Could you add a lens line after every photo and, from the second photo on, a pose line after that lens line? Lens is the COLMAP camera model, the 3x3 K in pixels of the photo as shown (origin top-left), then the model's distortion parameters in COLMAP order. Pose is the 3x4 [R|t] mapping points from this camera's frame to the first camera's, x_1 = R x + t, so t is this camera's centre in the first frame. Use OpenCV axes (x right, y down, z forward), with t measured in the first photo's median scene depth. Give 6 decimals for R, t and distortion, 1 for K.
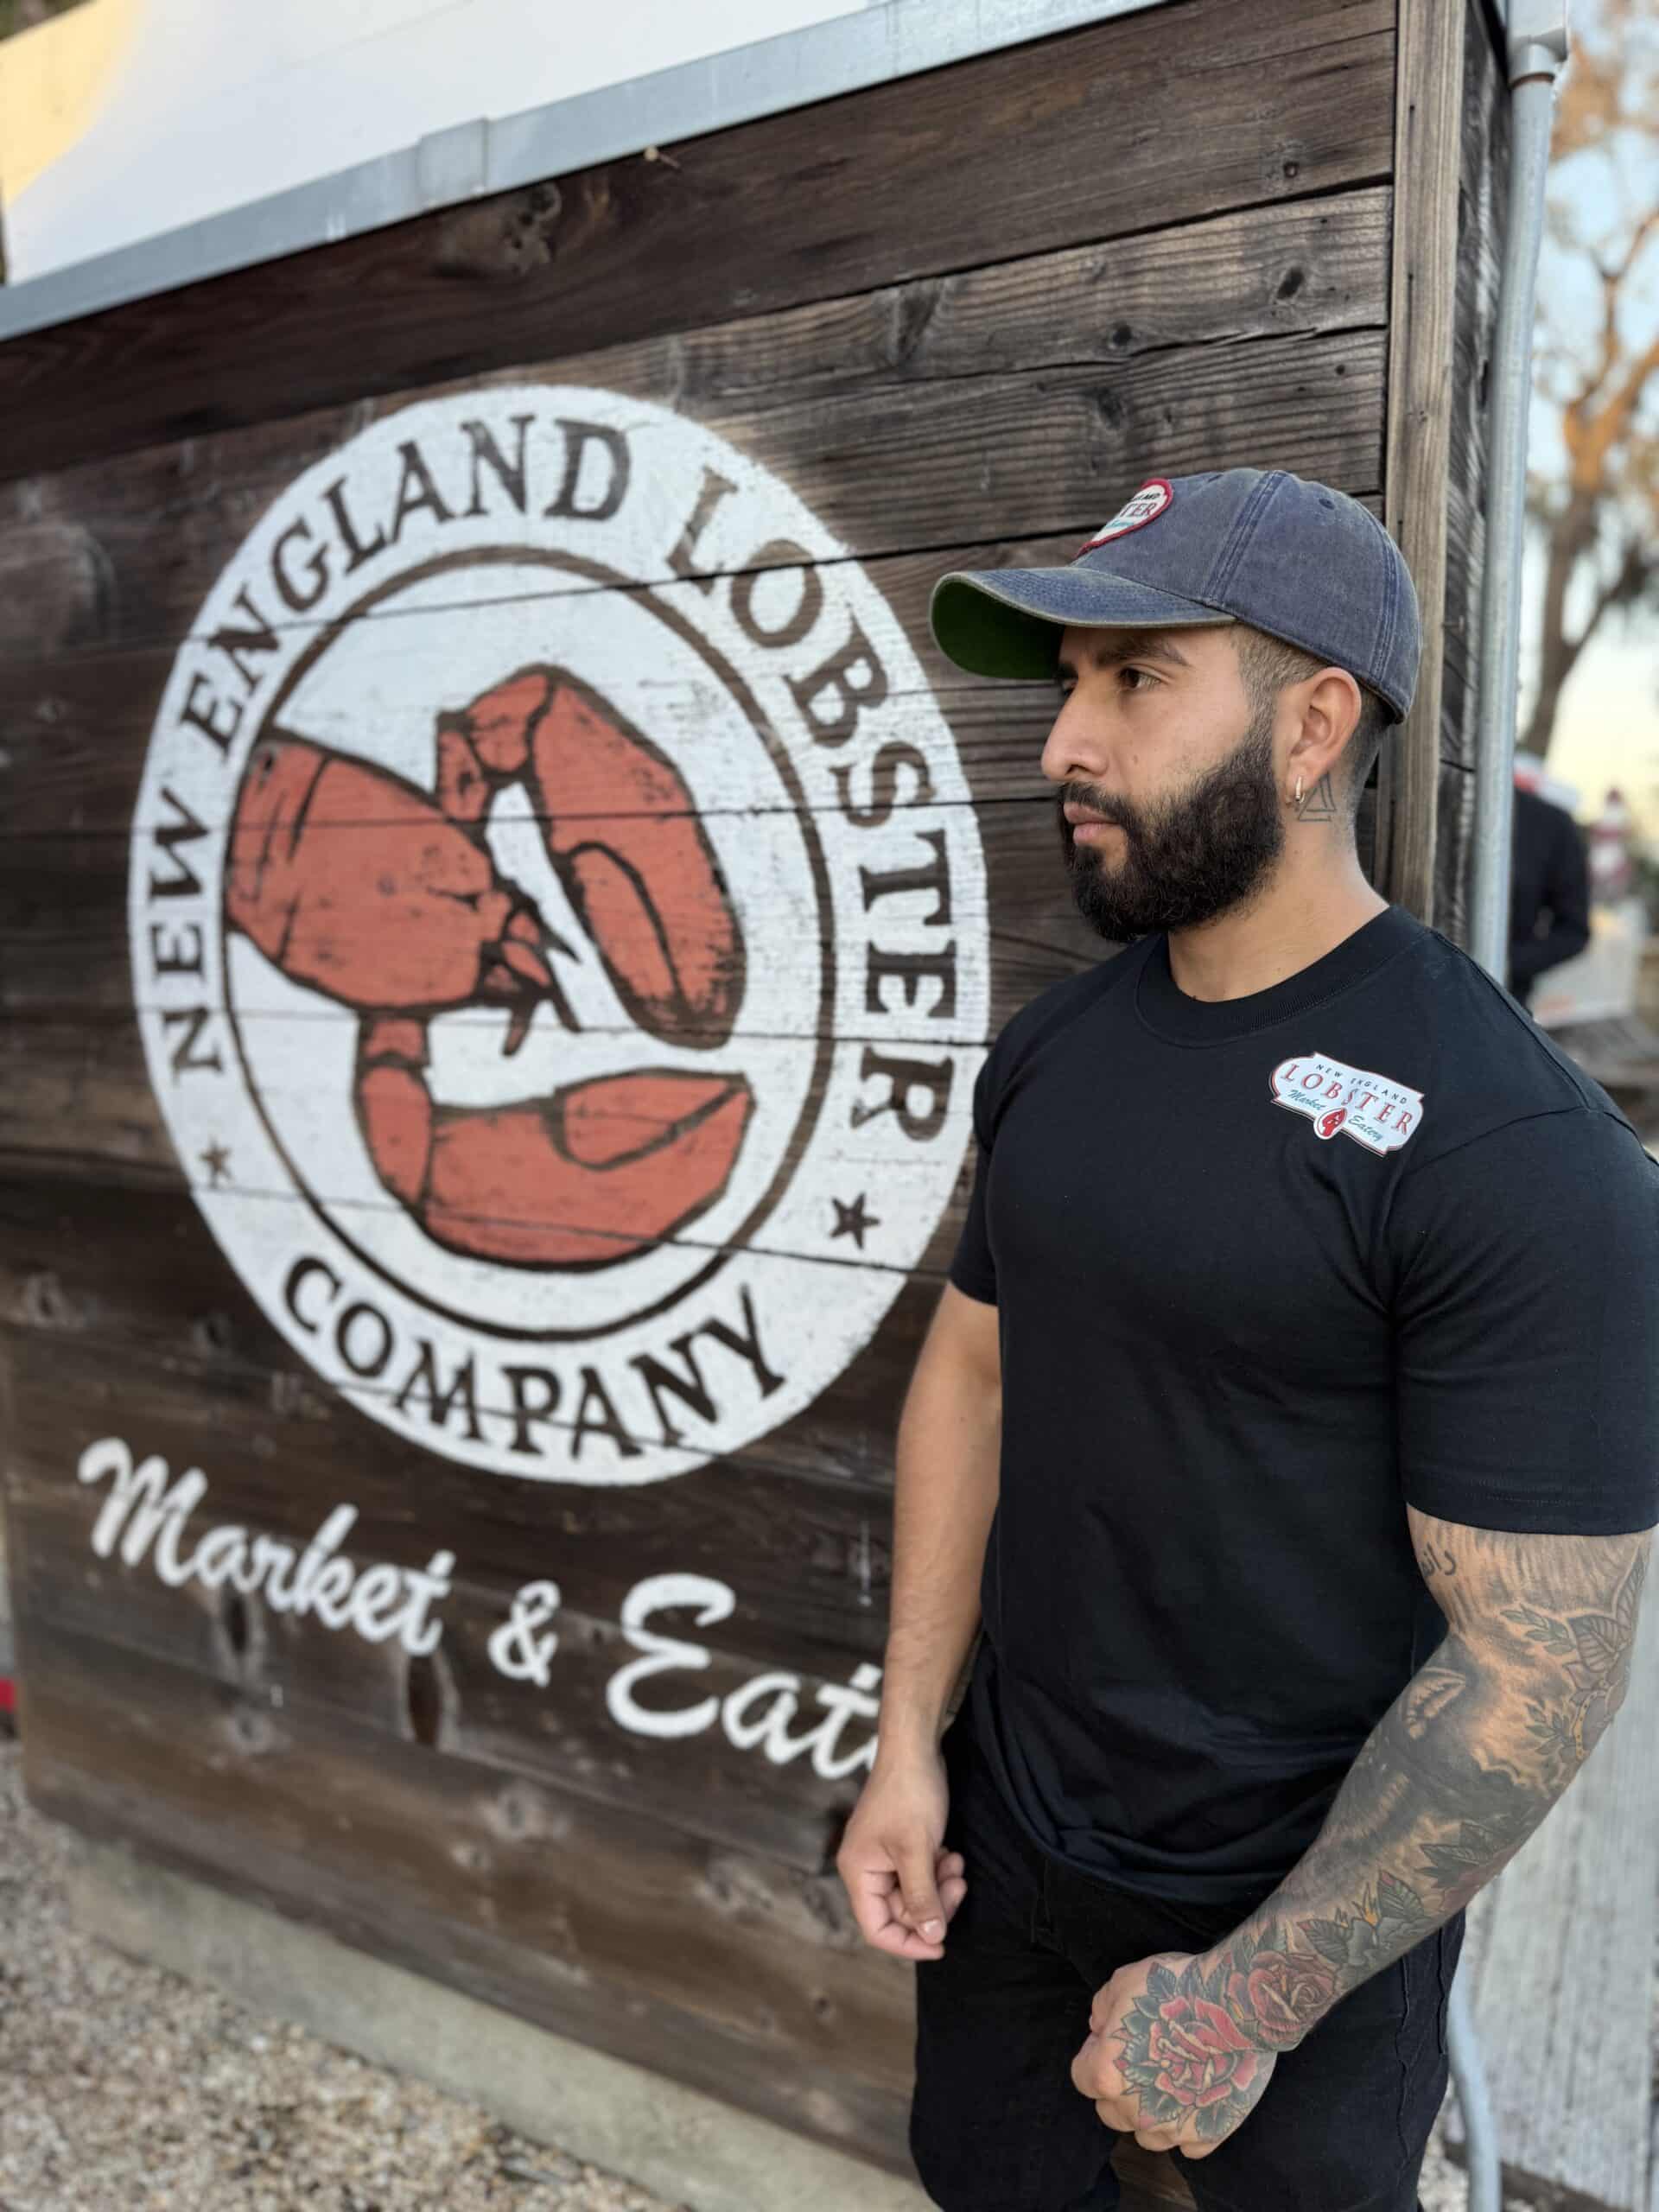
lens RADIAL K [[1561.7, 0, 829.5], [0, 1561.7, 1106.0], [0, 0, 1]] dist [0.017990, -0.029458]
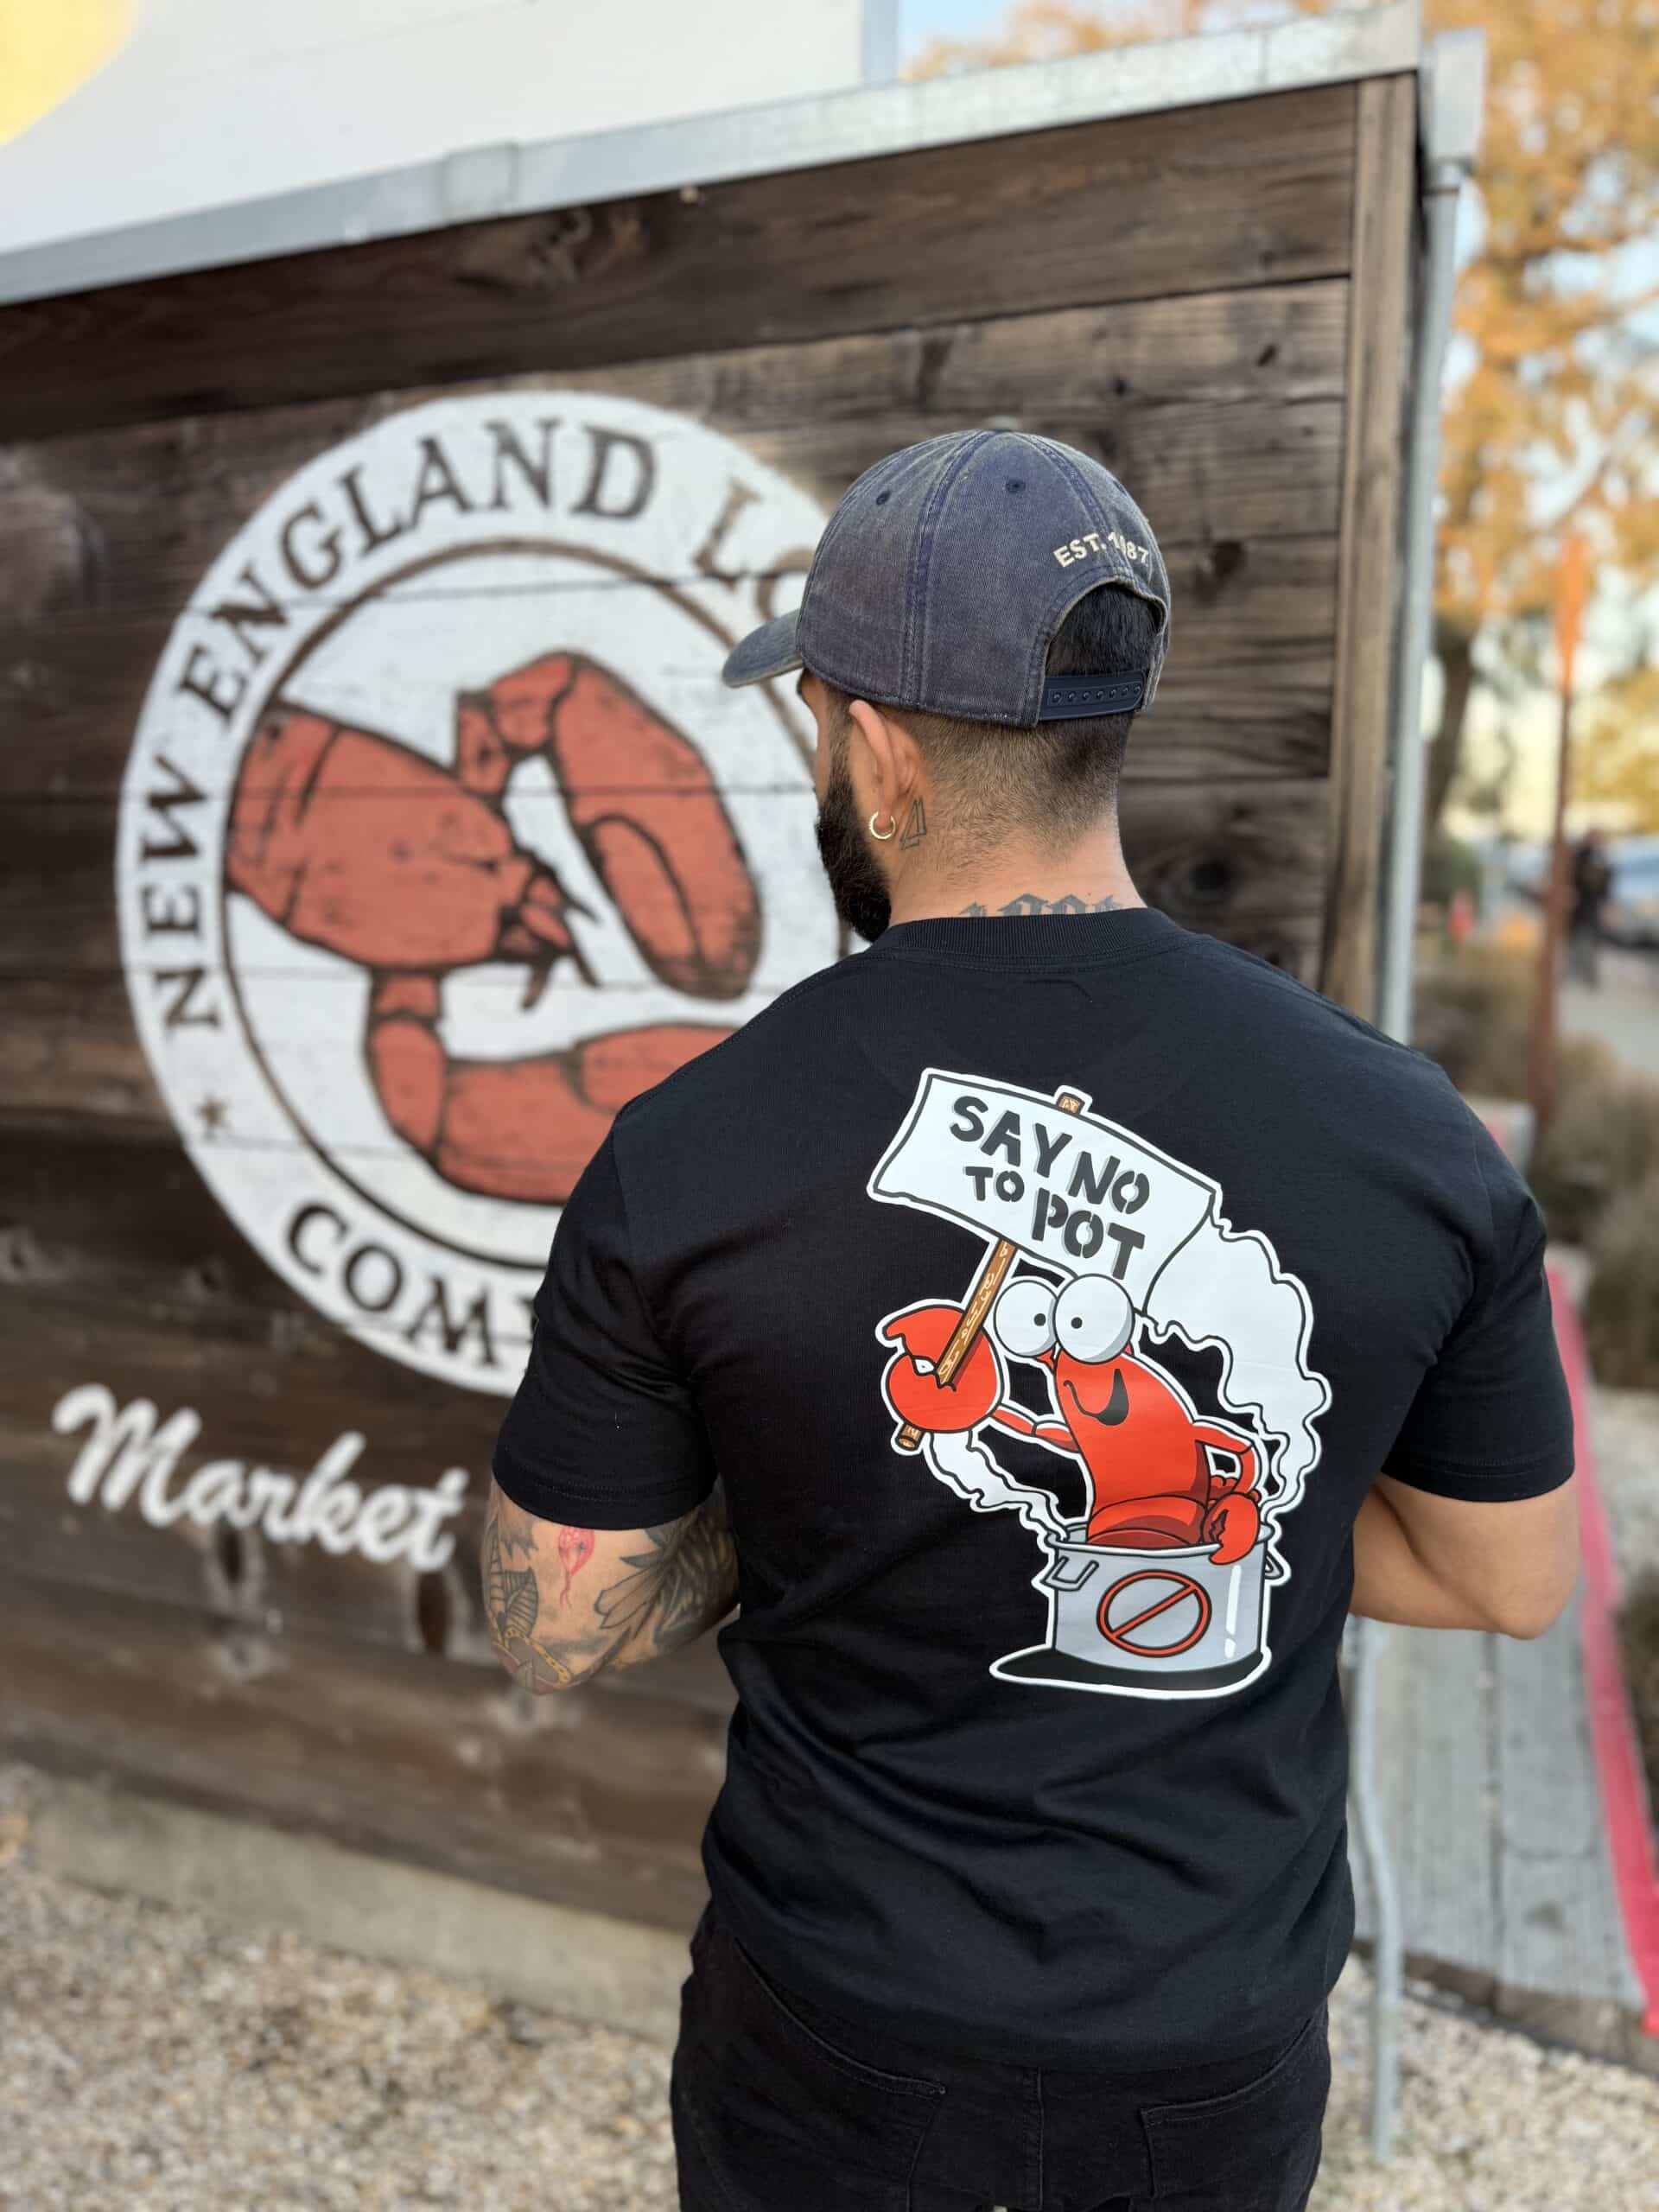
lens RADIAL K [[1561.7, 0, 829.5], [0, 1561.7, 1106.0], [0, 0, 1]] dist [0.017990, -0.029458]
pose [[0.989737, -0.014116, 0.142200, -0.153198], [0.010933, 0.999672, 0.023140, 0.011783], [-0.142480, -0.021348, 0.989567, -0.106395]]
